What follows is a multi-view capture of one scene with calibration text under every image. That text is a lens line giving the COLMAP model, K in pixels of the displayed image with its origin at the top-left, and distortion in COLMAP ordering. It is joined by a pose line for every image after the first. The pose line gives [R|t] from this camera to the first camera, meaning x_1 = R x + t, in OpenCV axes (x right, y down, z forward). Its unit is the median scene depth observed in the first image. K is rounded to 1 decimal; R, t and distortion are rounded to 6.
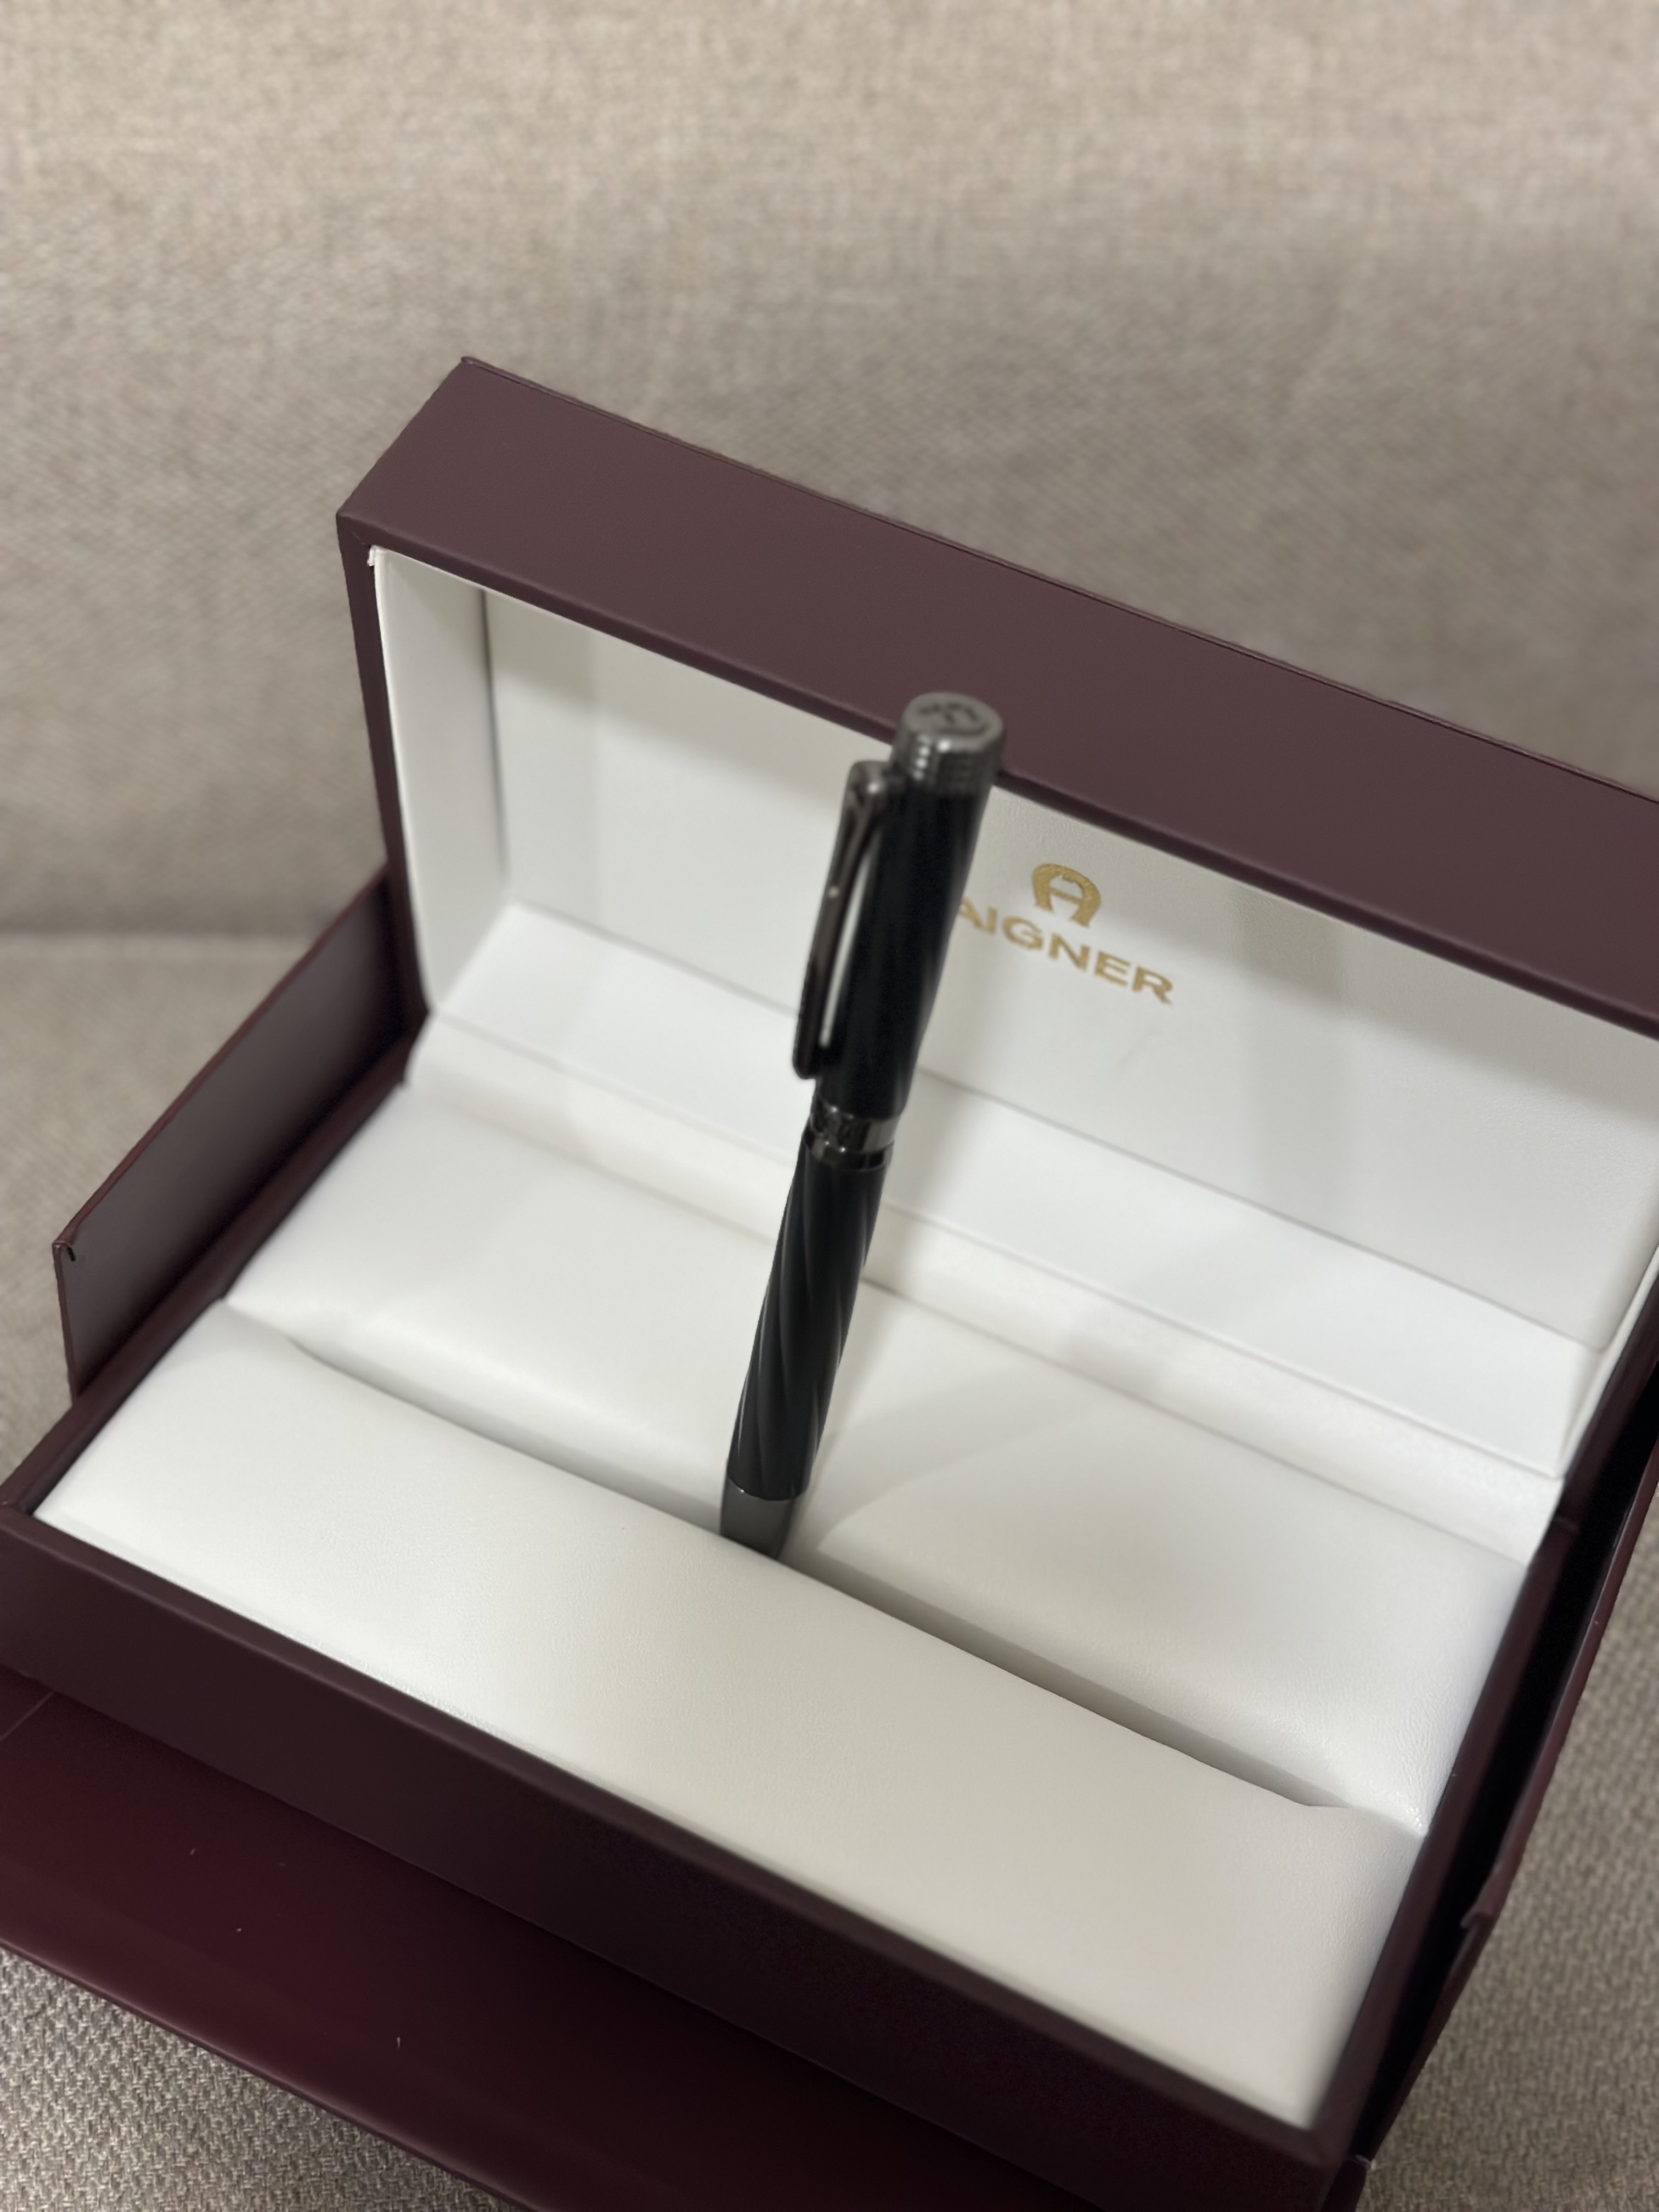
lens RADIAL K [[3335.3, 0, 829.5], [0, 3335.3, 1106.0], [0, 0, 1]] dist [0.228799, -0.737358]
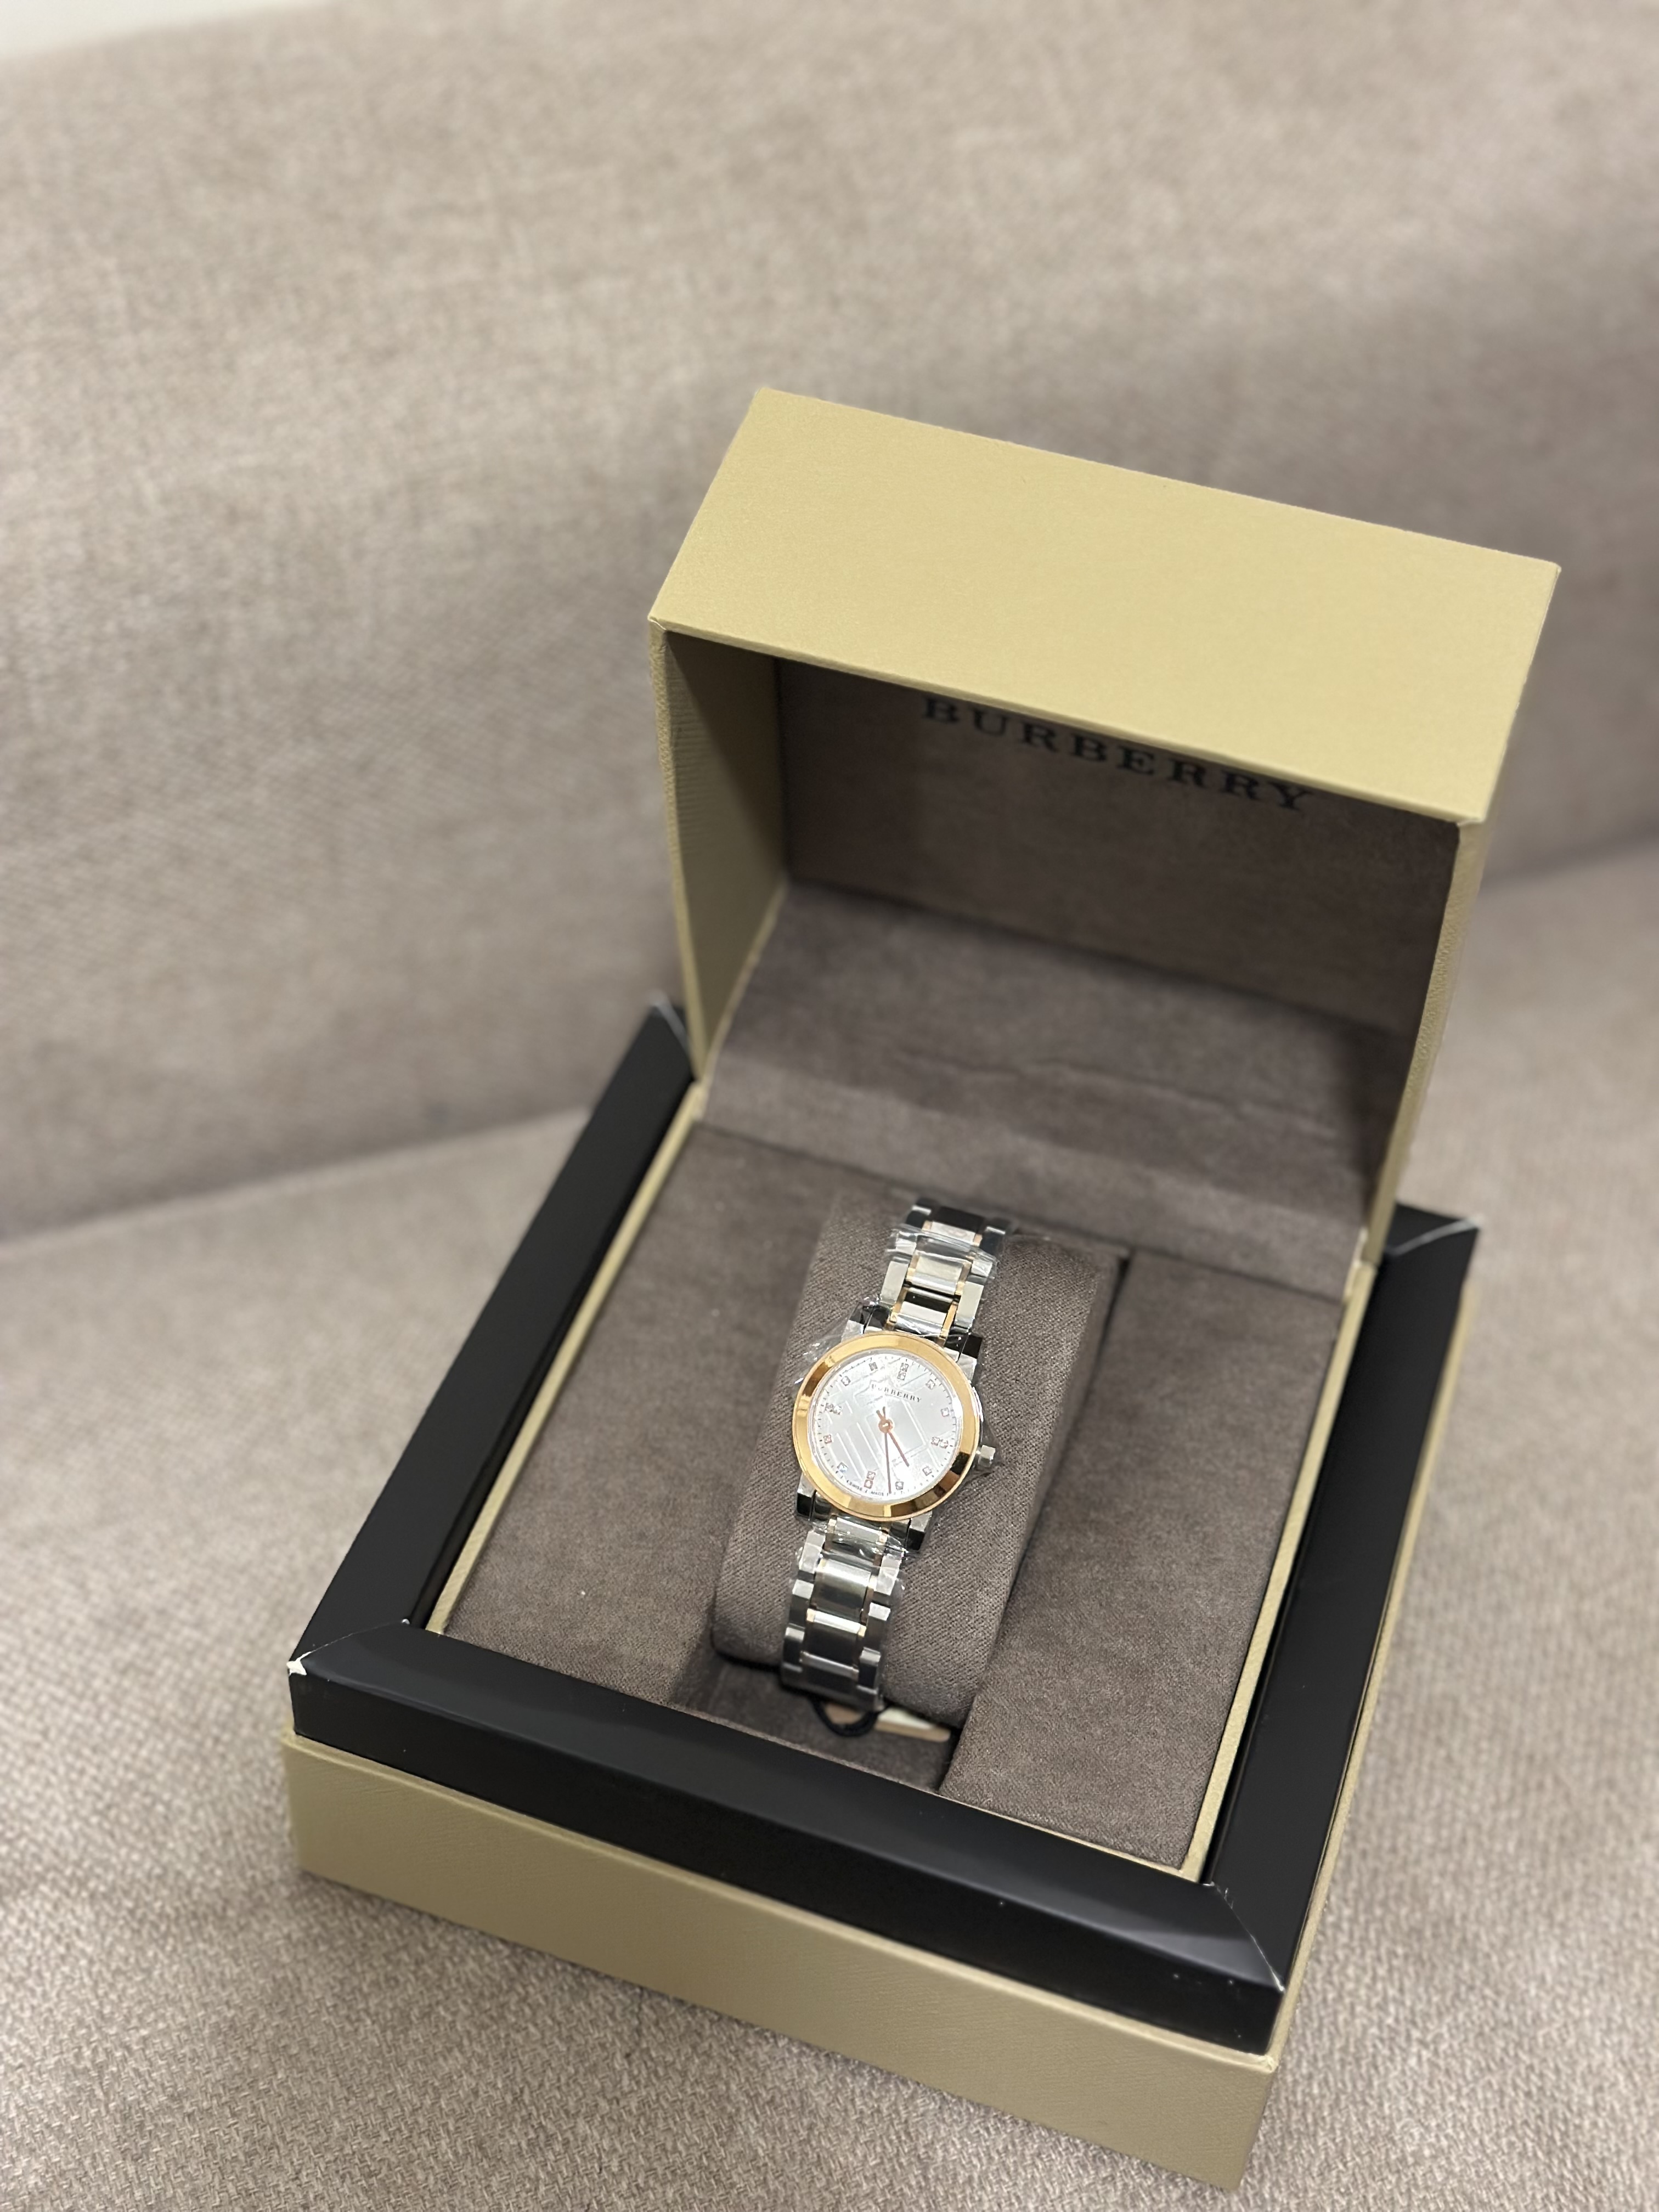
lens RADIAL K [[3335.3, 0, 829.5], [0, 3335.3, 1106.0], [0, 0, 1]] dist [0.228799, -0.737358]
pose [[0.958802, -0.228720, 0.168479, -0.251663], [0.237926, 0.970602, -0.036373, 0.015146], [-0.155207, 0.074960, 0.985034, -0.131084]]
